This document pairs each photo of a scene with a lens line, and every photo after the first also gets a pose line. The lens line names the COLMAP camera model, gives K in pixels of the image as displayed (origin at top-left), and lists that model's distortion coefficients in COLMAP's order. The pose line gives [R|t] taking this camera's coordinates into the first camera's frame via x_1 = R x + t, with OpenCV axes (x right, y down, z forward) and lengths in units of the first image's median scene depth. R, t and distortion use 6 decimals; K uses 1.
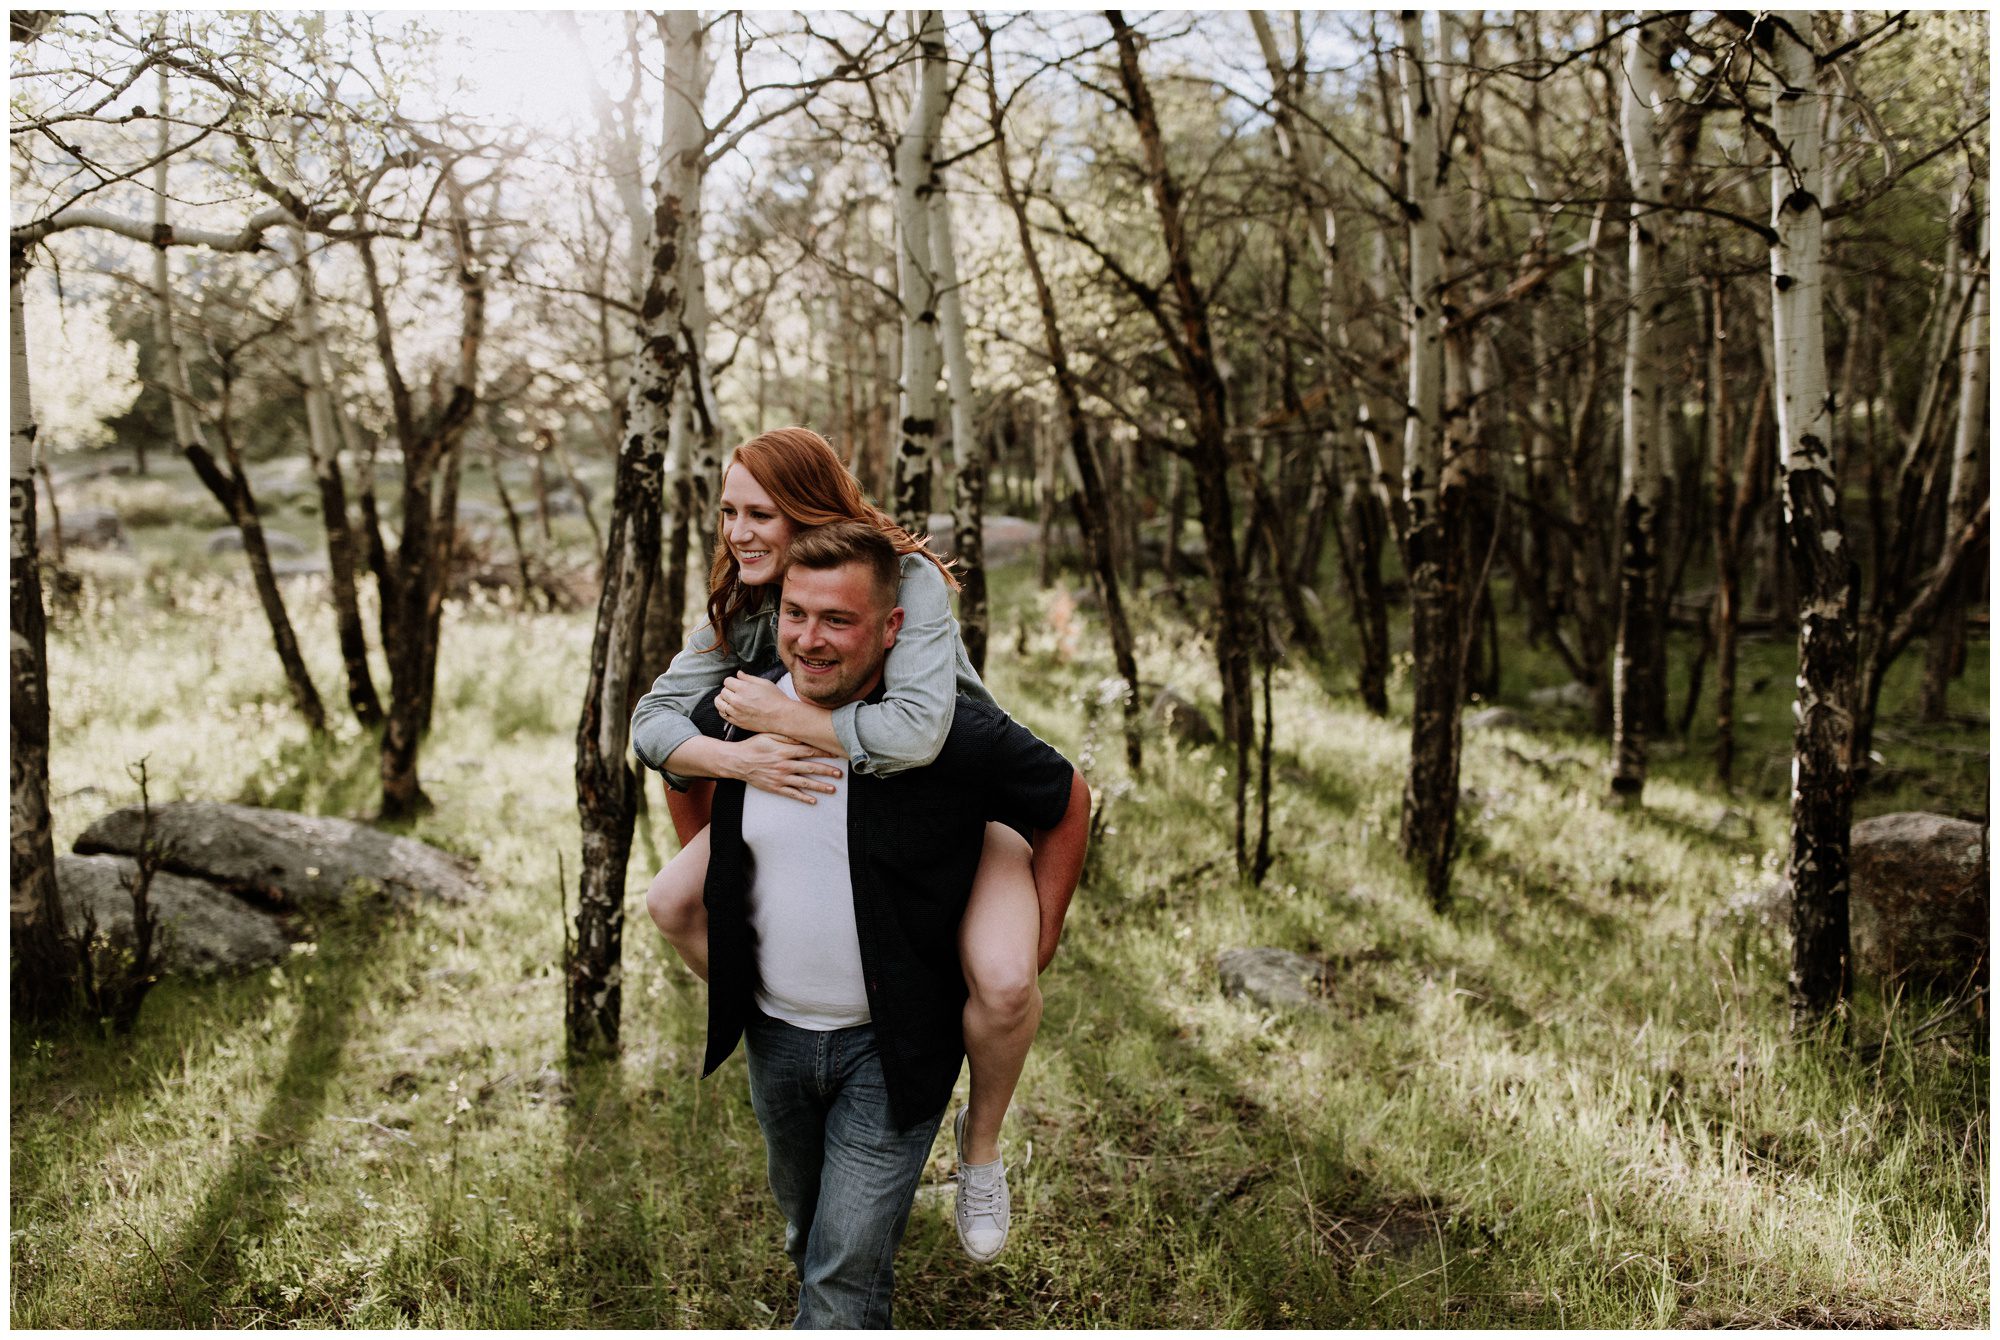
lens RADIAL K [[1880.9, 0, 1000.0], [0, 1880.9, 670.0], [0, 0, 1]] dist [0.002377, 0.004155]
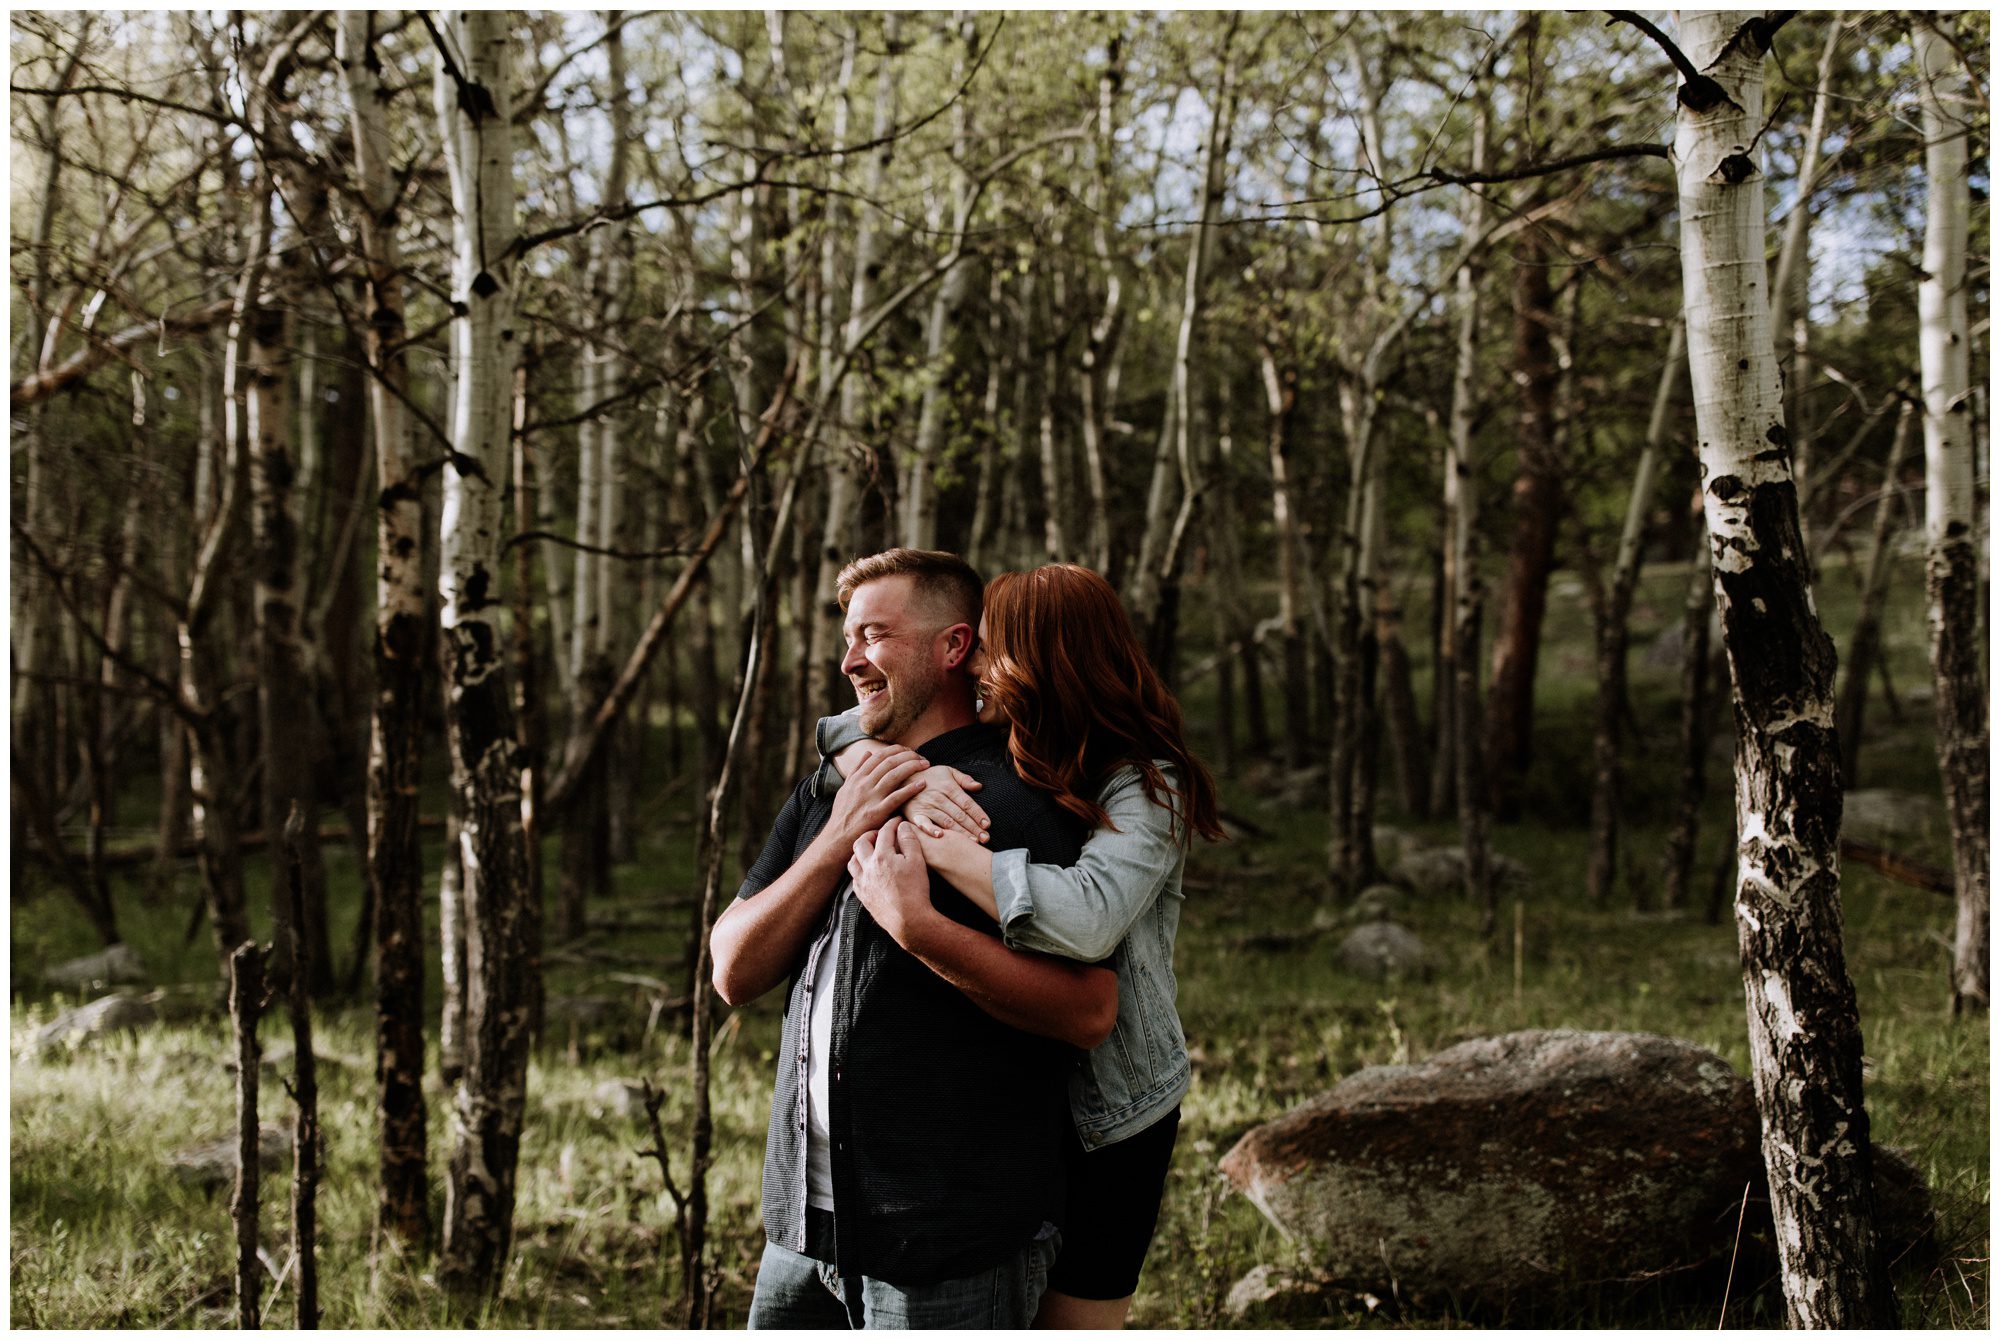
lens RADIAL K [[1915.8, 0, 1000.0], [0, 1915.8, 670.0], [0, 0, 1]] dist [0.019942, 0.011238]
pose [[0.601374, -0.020420, 0.798707, -0.190447], [0.115696, 0.991362, -0.061766, -0.034947], [-0.790547, 0.129552, 0.598542, 0.758777]]
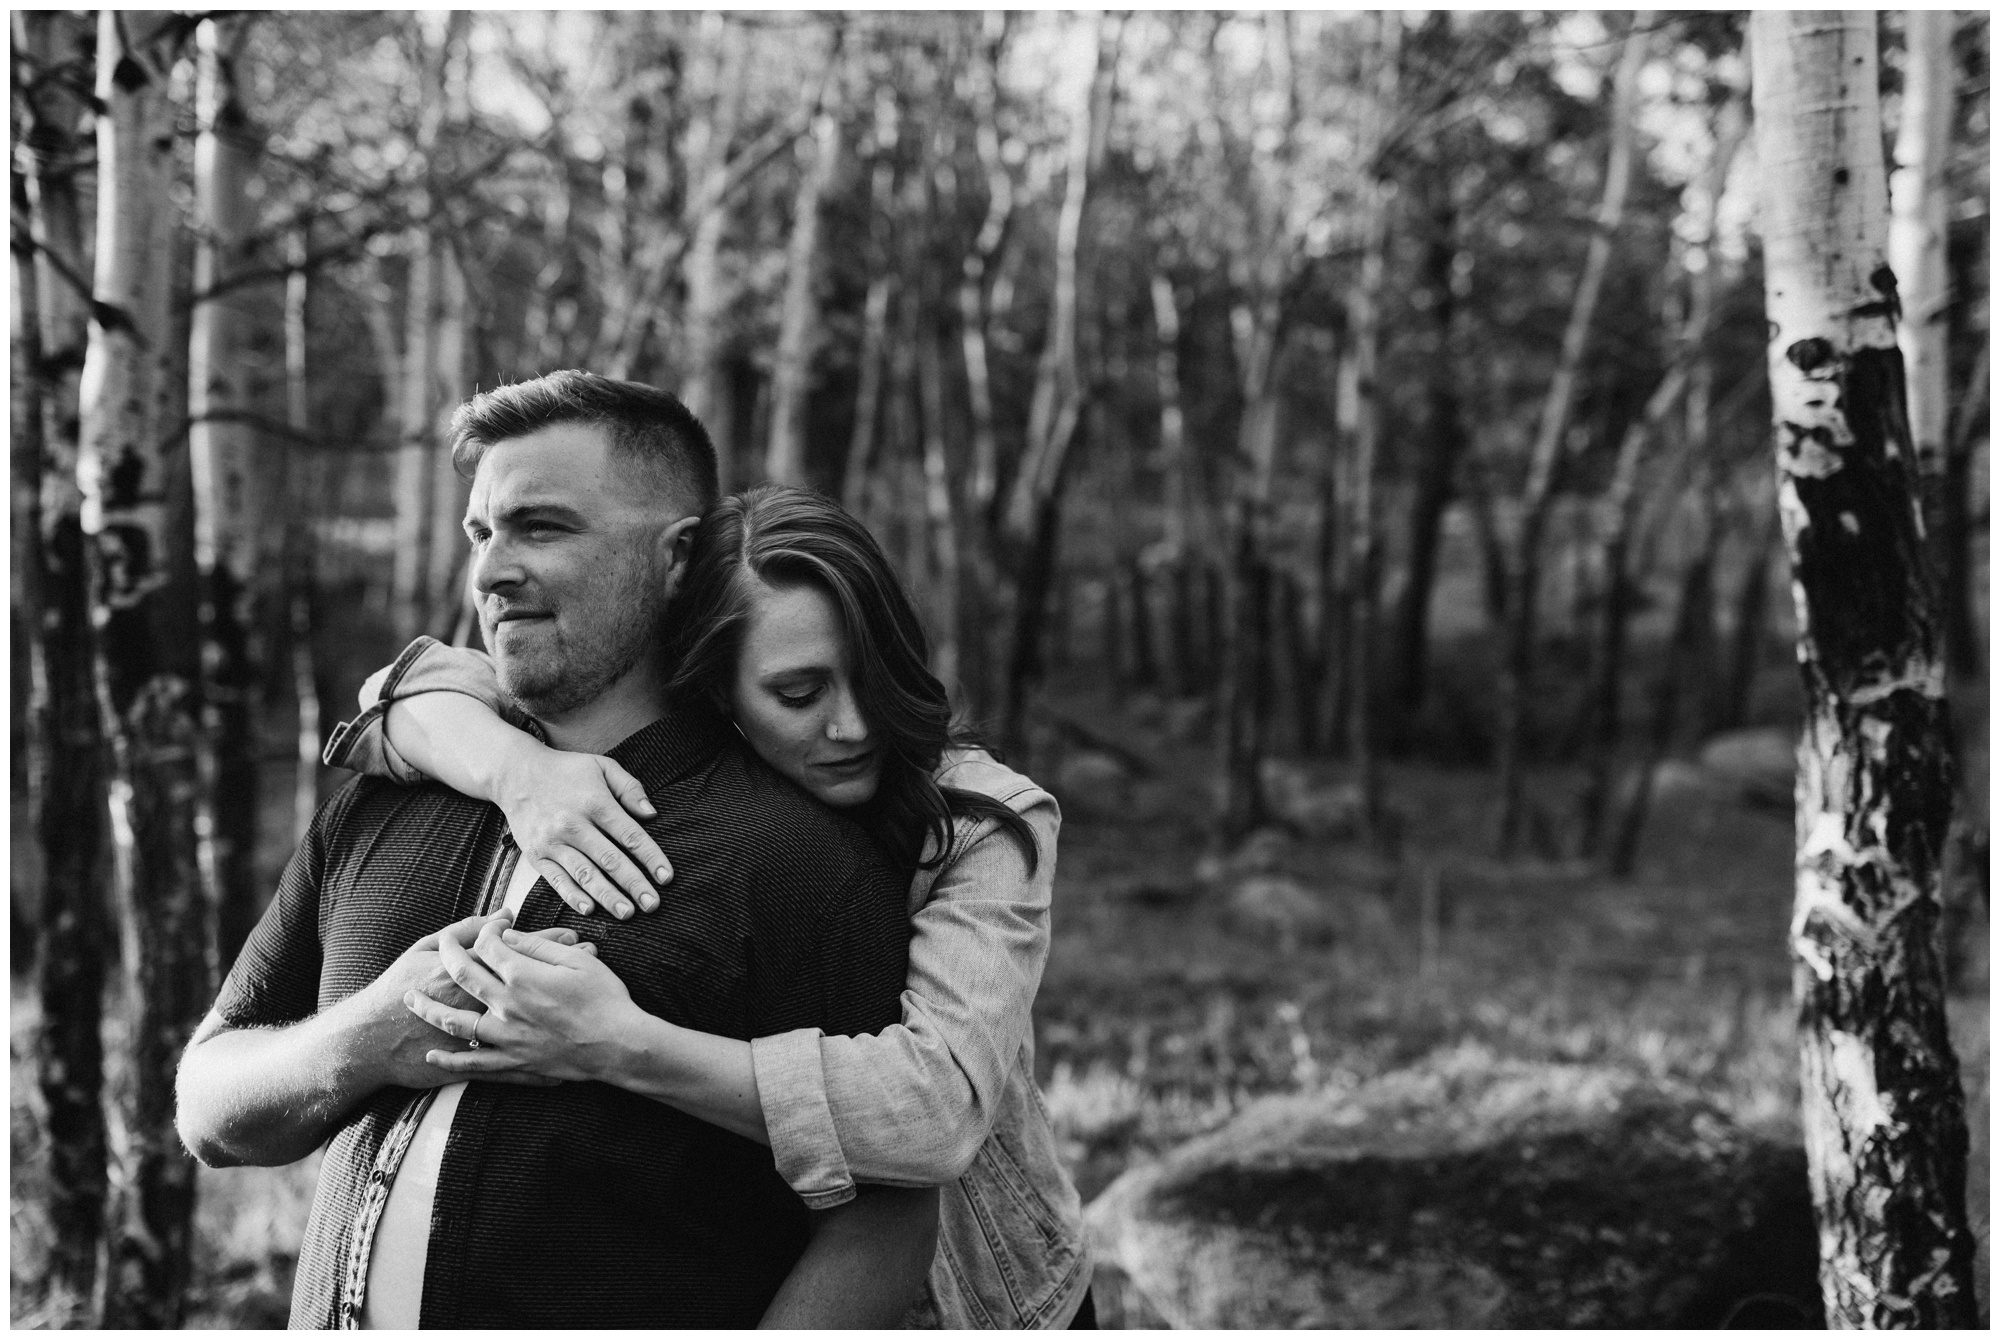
lens RADIAL K [[1880.9, 0, 1000.0], [0, 1880.9, 670.0], [0, 0, 1]] dist [0.002377, 0.004155]
pose [[0.555407, -0.044643, 0.830379, -0.029954], [0.104160, 0.994428, -0.016206, -0.044523], [-0.825029, 0.095494, 0.556963, 0.847699]]
